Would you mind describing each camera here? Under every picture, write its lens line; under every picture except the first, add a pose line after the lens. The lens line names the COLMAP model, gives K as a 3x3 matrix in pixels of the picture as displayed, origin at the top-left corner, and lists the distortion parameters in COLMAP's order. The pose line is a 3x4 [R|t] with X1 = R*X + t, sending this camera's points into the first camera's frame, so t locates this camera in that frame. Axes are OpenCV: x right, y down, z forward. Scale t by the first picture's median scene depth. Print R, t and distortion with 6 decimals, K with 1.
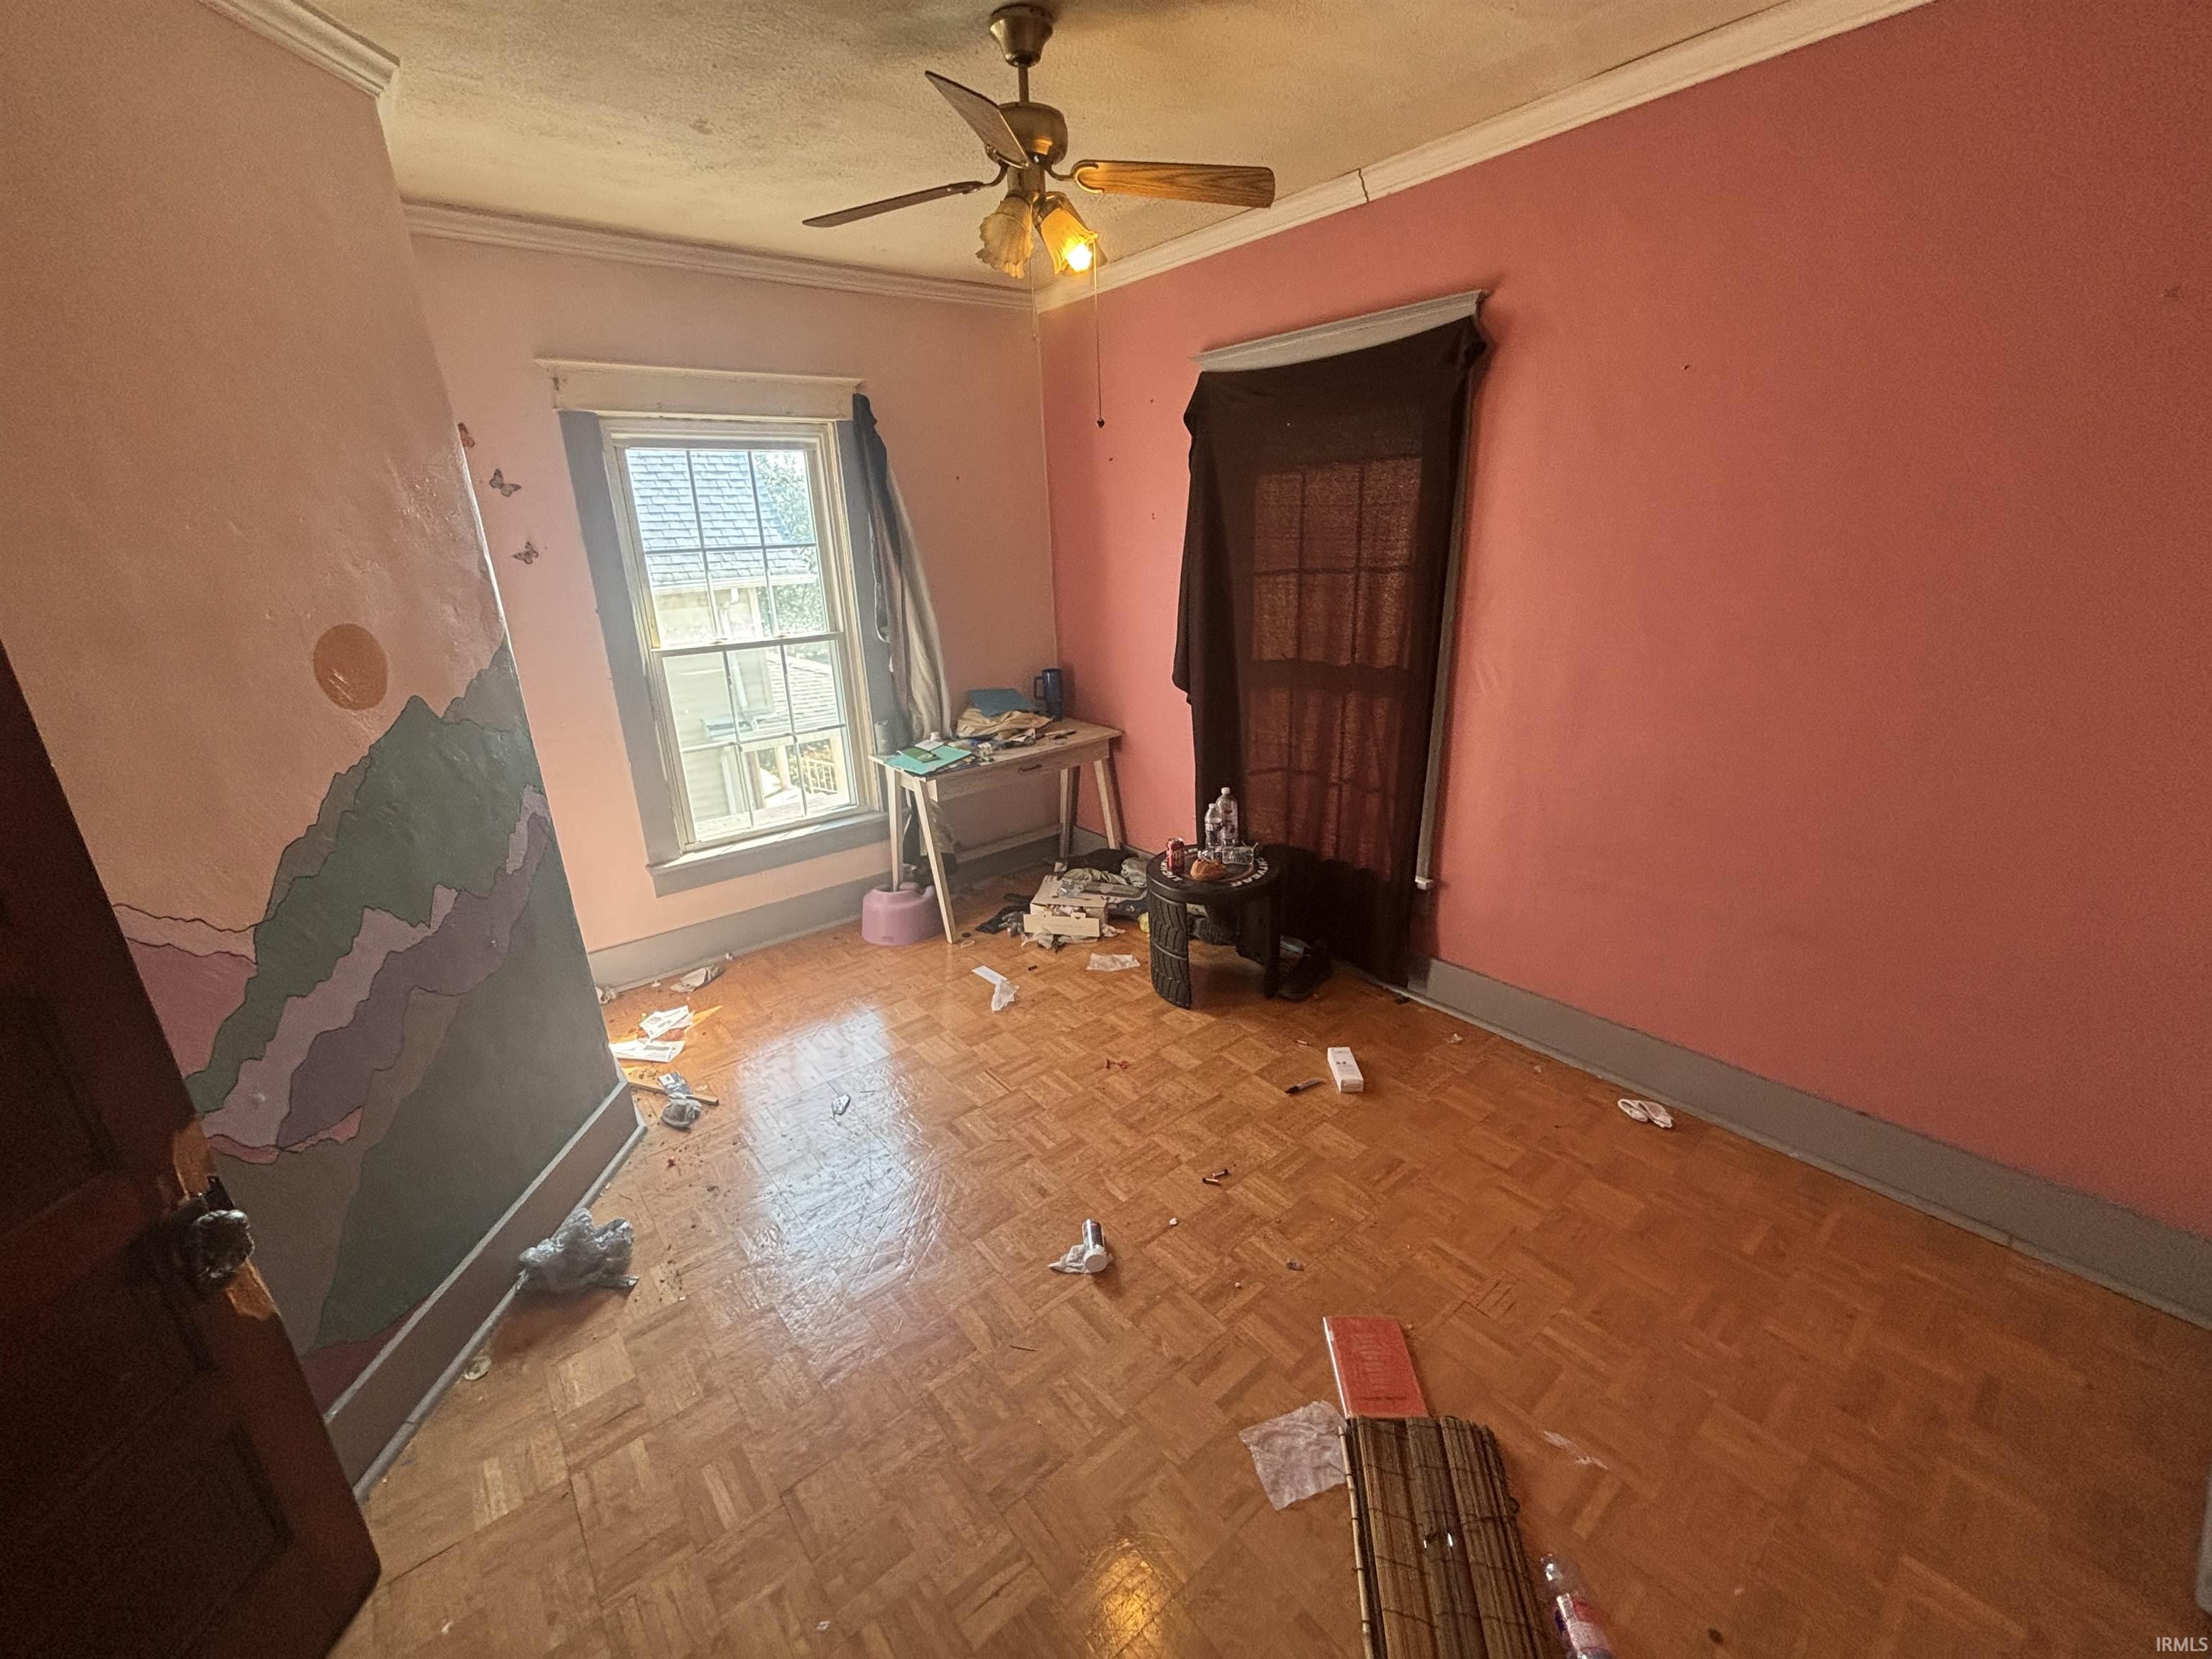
lens RADIAL K [[894.8, 0, 1104.1], [0, 894.8, 826.5], [0, 0, 1]] dist [-0.011753, 0.000281]
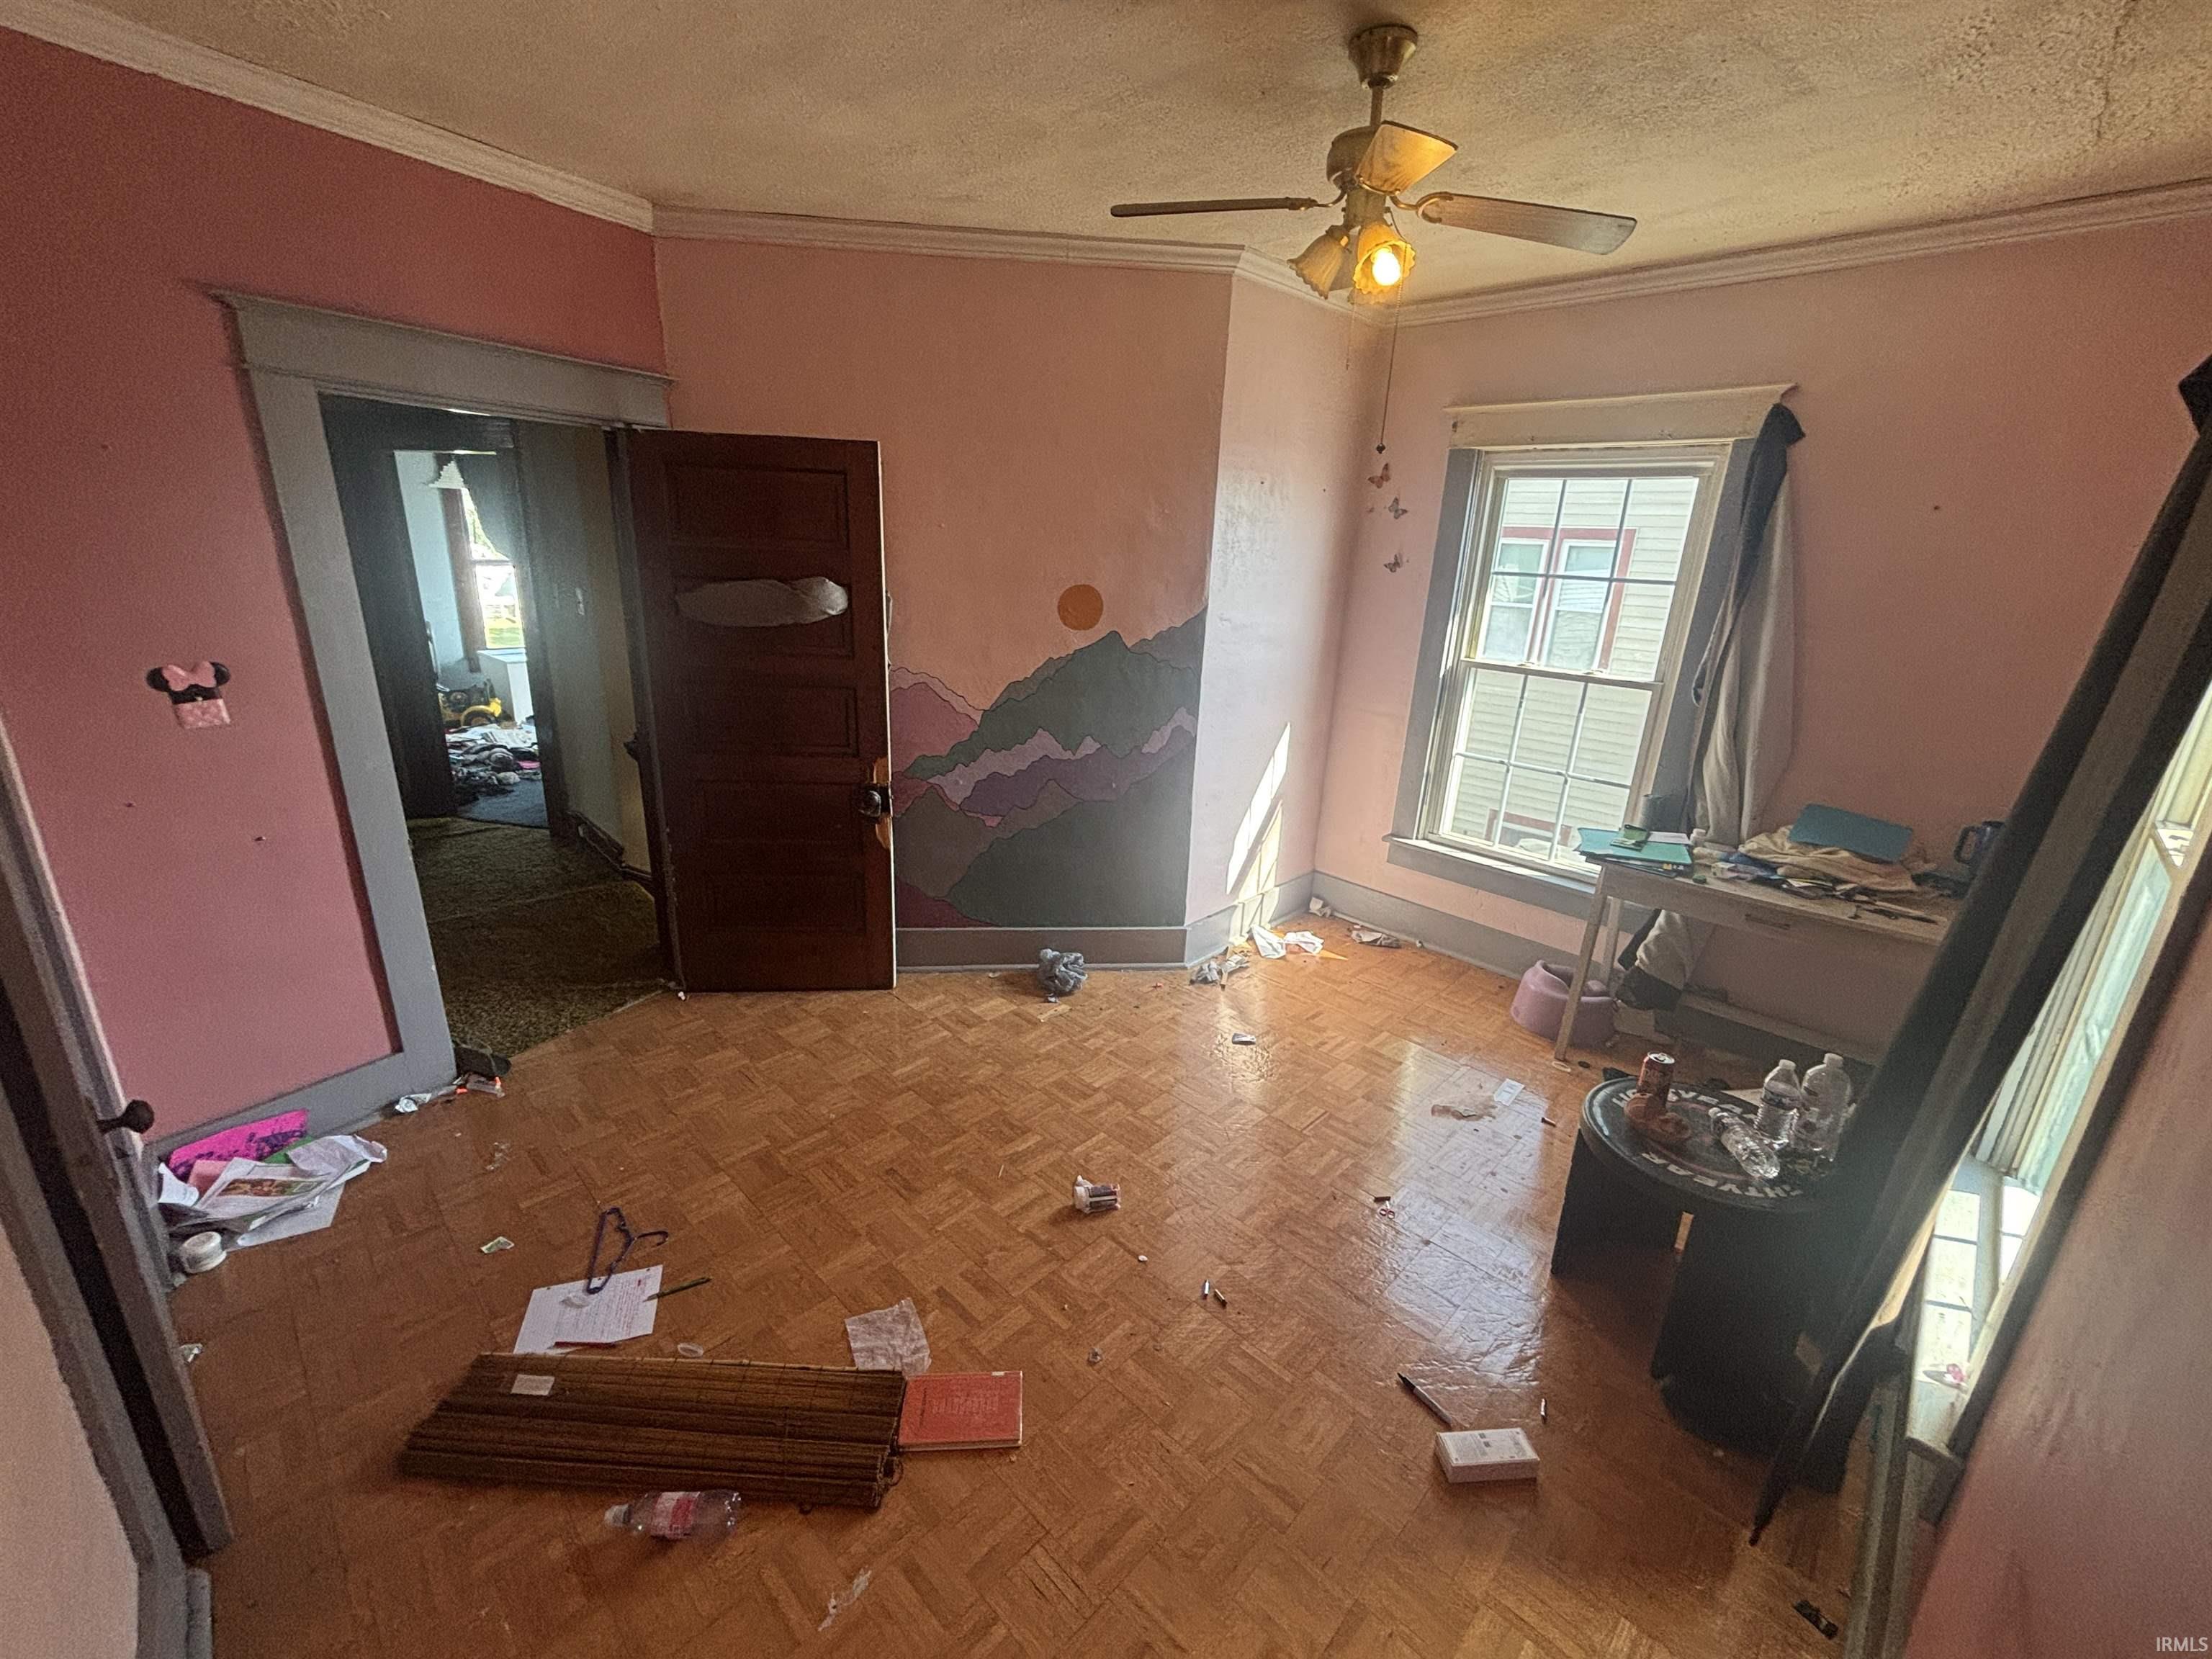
lens RADIAL K [[900.0, 0, 1106.0], [0, 900.0, 829.5], [0, 0, 1]] dist [0.000834, -0.019138]
pose [[0.095715, 0.337483, -0.936453, 0.696946], [-0.356942, 0.889844, 0.284202, -0.203306], [0.929210, 0.307057, 0.205633, 0.507203]]
